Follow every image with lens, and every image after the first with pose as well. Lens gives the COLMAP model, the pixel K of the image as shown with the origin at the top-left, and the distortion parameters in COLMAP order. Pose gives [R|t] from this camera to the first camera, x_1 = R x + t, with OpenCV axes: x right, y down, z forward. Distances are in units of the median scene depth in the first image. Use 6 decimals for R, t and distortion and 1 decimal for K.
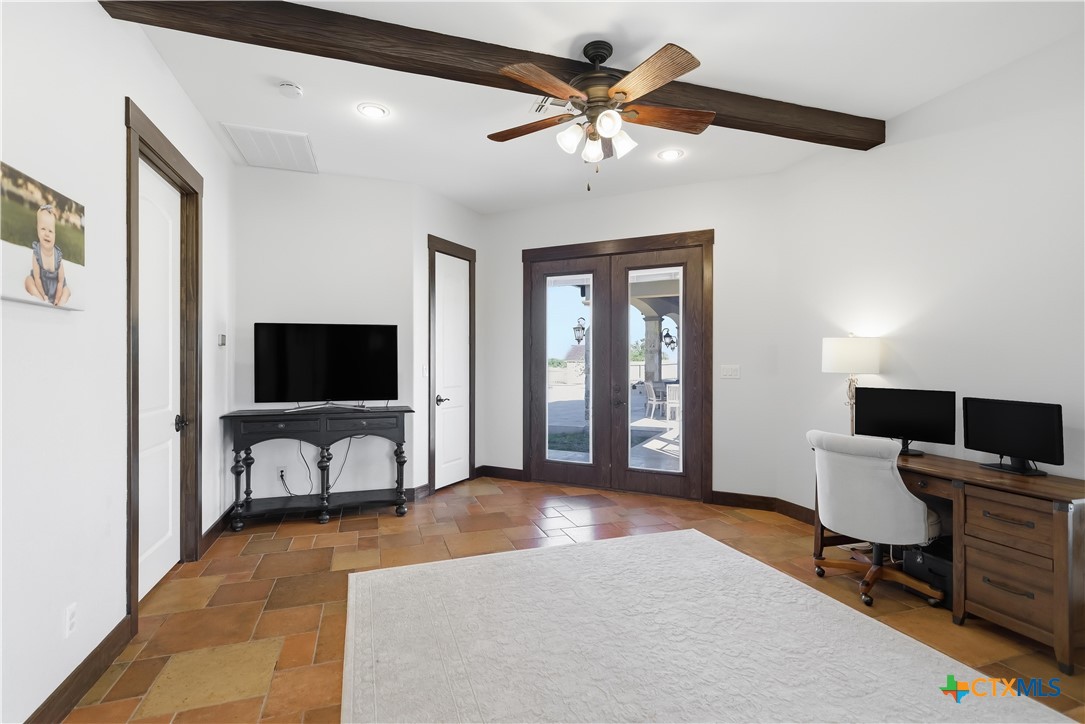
lens RADIAL K [[512.5, 0, 542.5], [0, 512.5, 362.0], [0, 0, 1]] dist [0.004062, -0.000155]
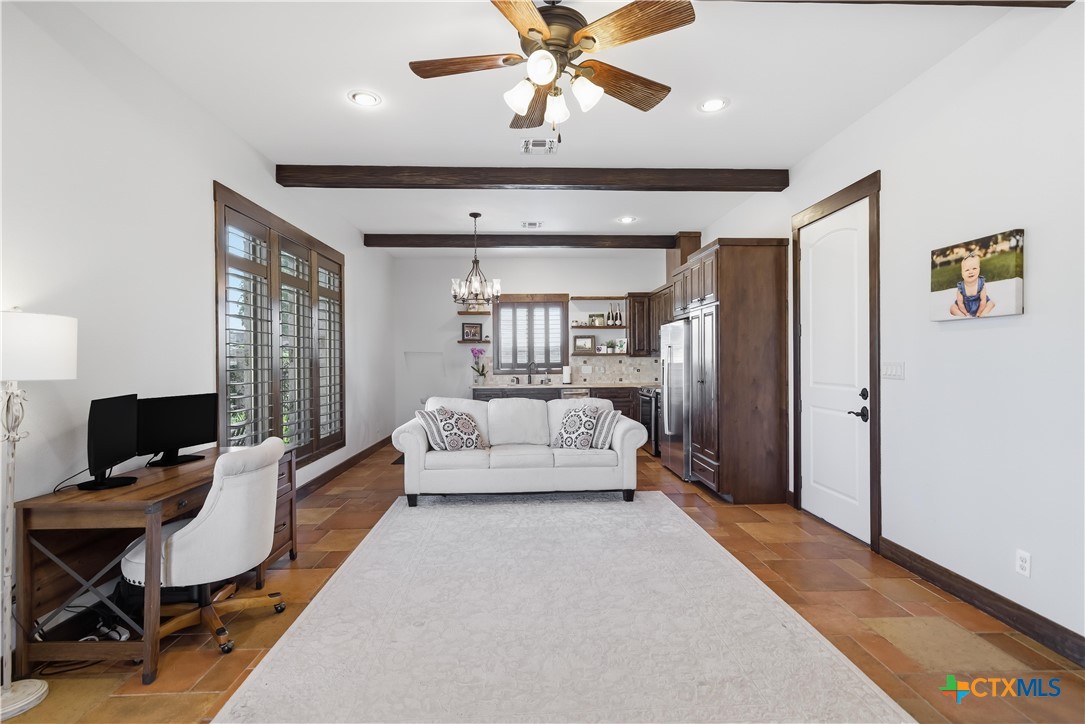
lens RADIAL K [[512.5, 0, 542.5], [0, 512.5, 362.0], [0, 0, 1]] dist [0.004062, -0.000155]
pose [[-0.959811, 0.001765, 0.280640, -0.077885], [0.003972, 0.999966, 0.007294, 0.000938], [-0.280618, 0.008116, -0.959785, 1.294268]]
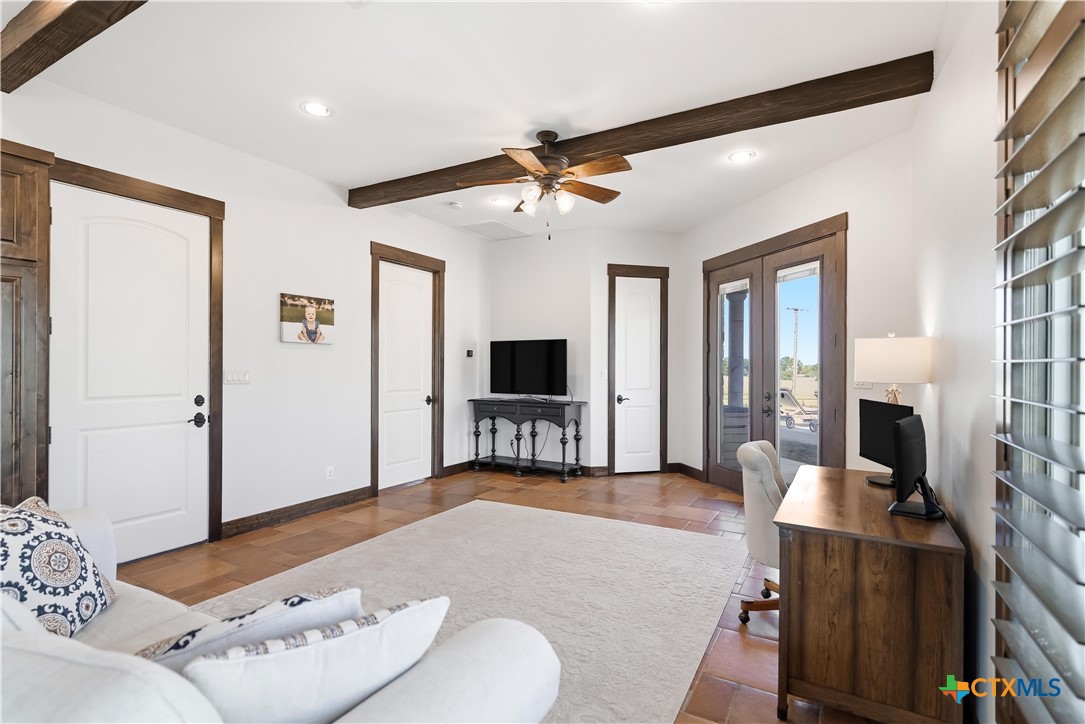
lens RADIAL K [[528.2, 0, 541.1], [0, 528.2, 367.9], [0, 0, 1]] dist [0.000107, -0.000377]
pose [[0.664570, 0.003241, -0.747219, 0.811094], [-0.004998, 0.999988, -0.000108, 0.002800], [0.747209, 0.003806, 0.664578, 0.049746]]
